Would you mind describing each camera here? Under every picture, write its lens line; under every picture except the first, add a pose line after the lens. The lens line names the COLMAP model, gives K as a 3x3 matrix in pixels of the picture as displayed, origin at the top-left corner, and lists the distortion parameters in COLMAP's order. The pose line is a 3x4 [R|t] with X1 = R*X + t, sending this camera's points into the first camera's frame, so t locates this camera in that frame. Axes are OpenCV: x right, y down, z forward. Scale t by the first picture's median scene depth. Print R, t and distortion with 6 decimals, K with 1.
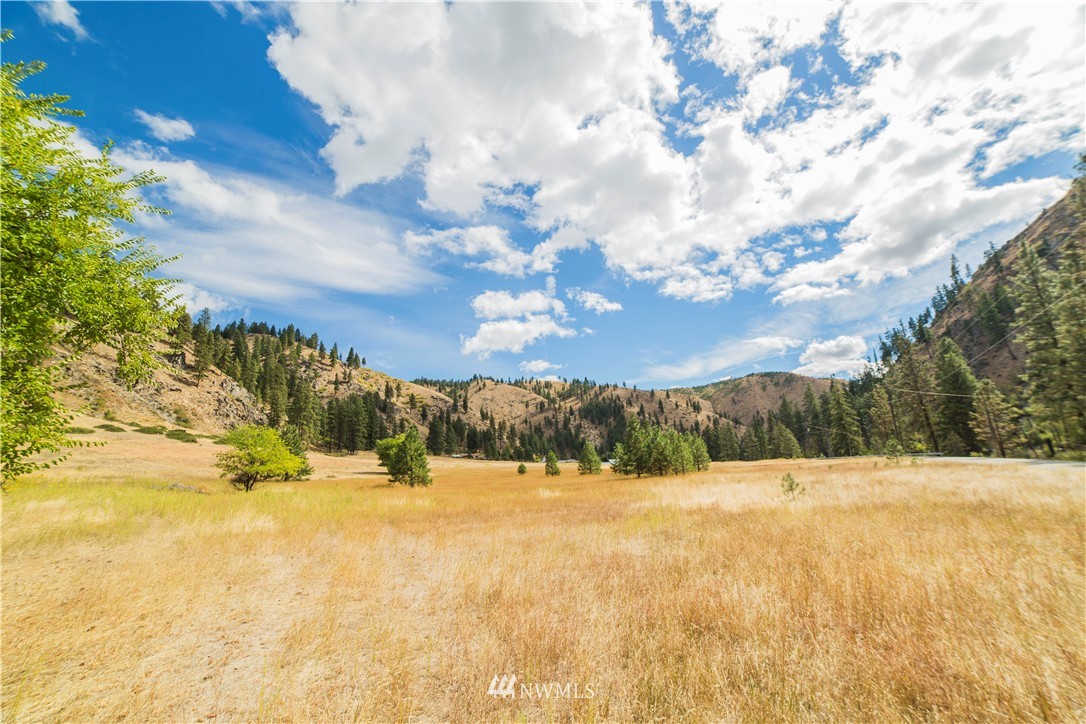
lens RADIAL K [[475.5, 0, 543.0], [0, 475.5, 362.0], [0, 0, 1]] dist [-0.032815, 0.000382]
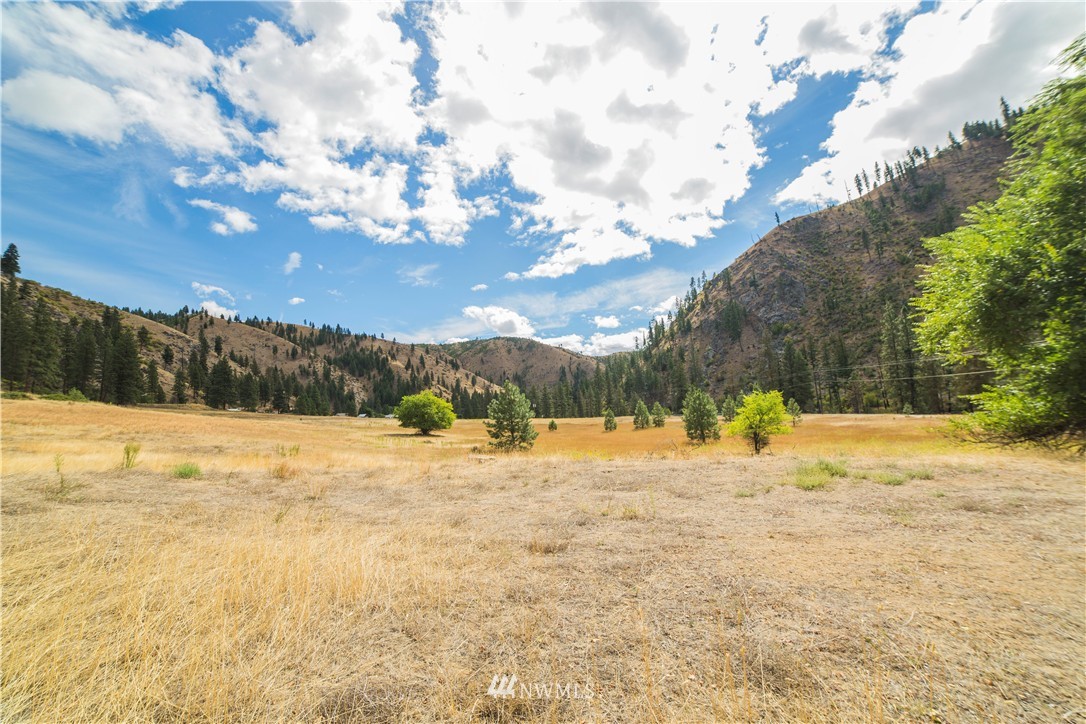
lens RADIAL K [[475.5, 0, 543.0], [0, 475.5, 362.0], [0, 0, 1]] dist [-0.032815, 0.000382]
pose [[0.818009, 0.061792, 0.571877, -0.122826], [-0.116618, 0.991382, 0.059689, 0.003967], [-0.563260, -0.115517, 0.818165, 0.026105]]
